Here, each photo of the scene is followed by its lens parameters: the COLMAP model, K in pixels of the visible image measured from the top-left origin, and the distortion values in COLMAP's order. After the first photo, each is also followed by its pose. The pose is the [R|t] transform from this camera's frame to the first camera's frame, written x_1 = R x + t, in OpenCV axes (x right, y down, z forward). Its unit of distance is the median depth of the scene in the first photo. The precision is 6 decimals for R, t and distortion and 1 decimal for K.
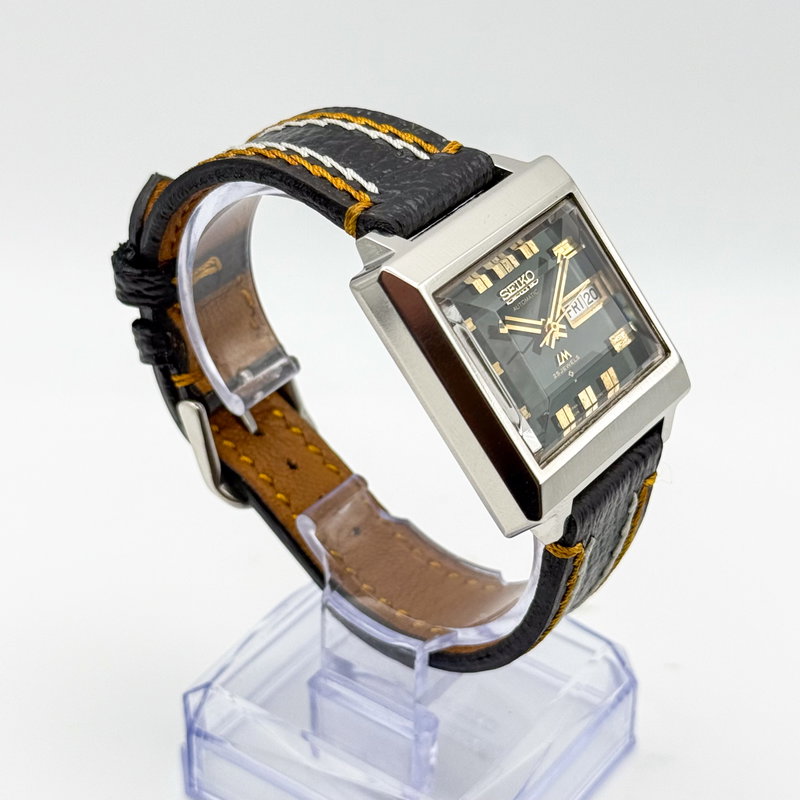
lens RADIAL K [[1950.8, 0, 400.0], [0, 1950.8, 400.0], [0, 0, 1]] dist [0.031776, -0.037979]
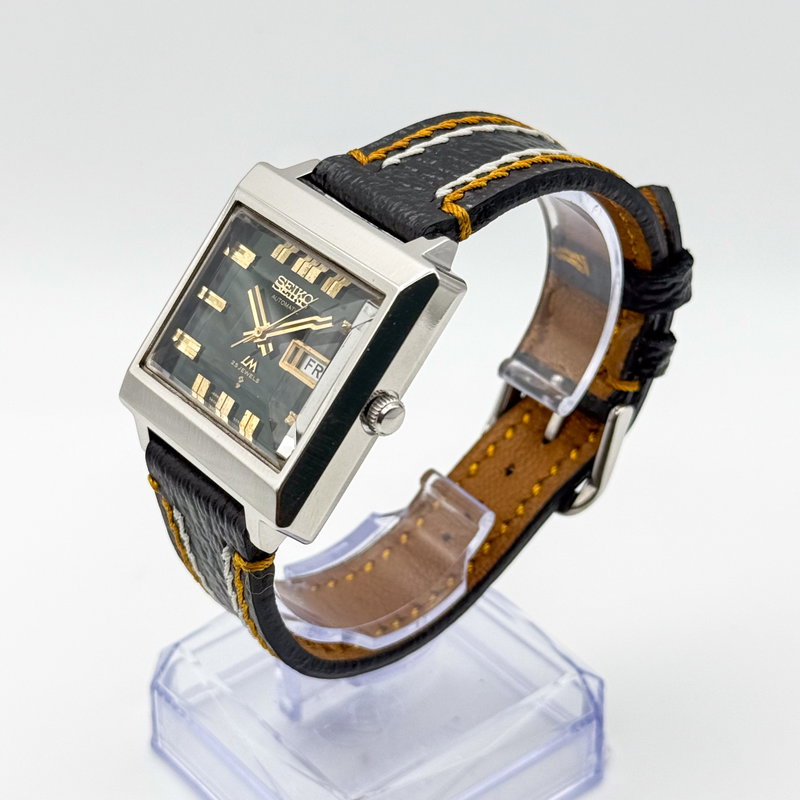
lens RADIAL K [[1950.8, 0, 400.0], [0, 1950.8, 400.0], [0, 0, 1]] dist [0.031776, -0.037979]
pose [[-0.258839, 0.522734, -0.812251, 0.830448], [-0.543061, 0.616666, 0.569920, -0.582906], [0.798804, 0.588619, 0.124259, 0.902006]]
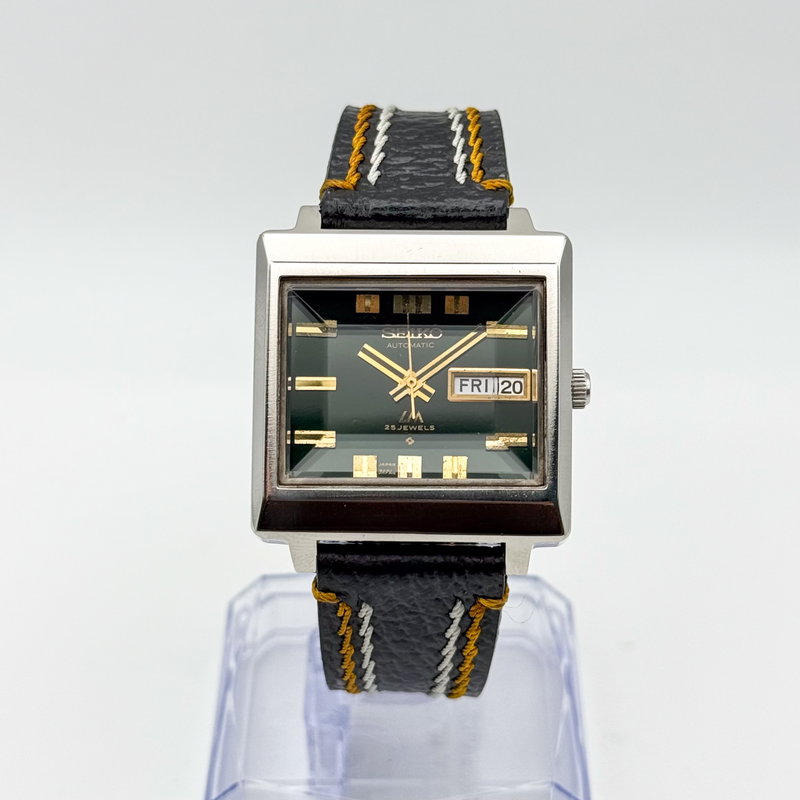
lens RADIAL K [[1950.8, 0, 400.0], [0, 1950.8, 400.0], [0, 0, 1]] dist [0.031776, -0.037979]
pose [[0.584775, 0.463780, -0.665542, 0.665587], [-0.453646, 0.867127, 0.205661, -0.208596], [0.672491, 0.181655, 0.717466, 0.306448]]
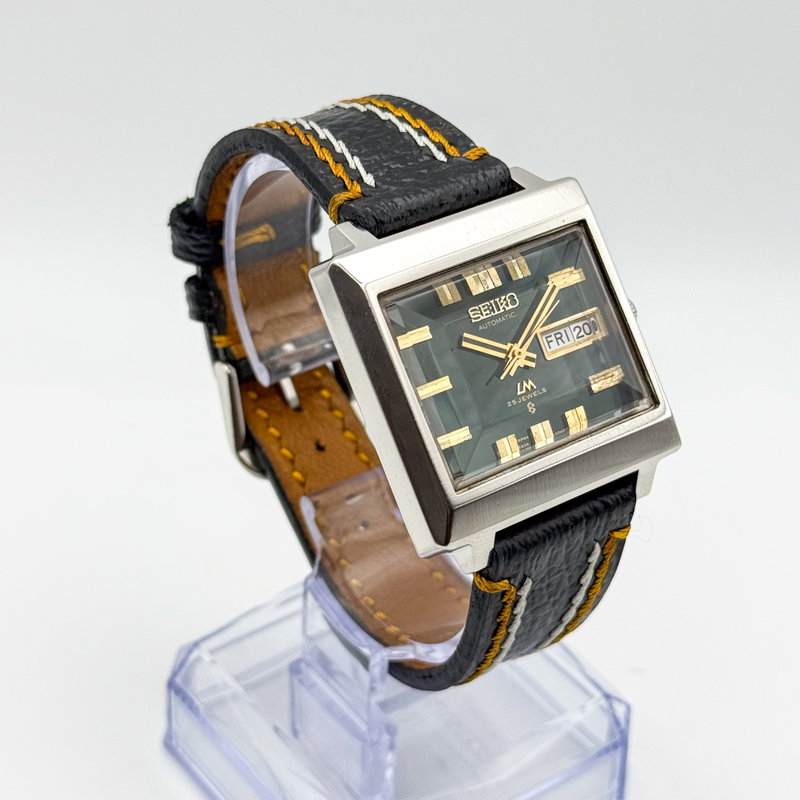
lens RADIAL K [[1950.8, 0, 400.0], [0, 1950.8, 400.0], [0, 0, 1]] dist [0.031776, -0.037979]
pose [[0.948379, 0.190839, -0.253295, 0.255753], [-0.188459, 0.981497, 0.033864, -0.034621], [0.255071, 0.015620, 0.966796, 0.056048]]
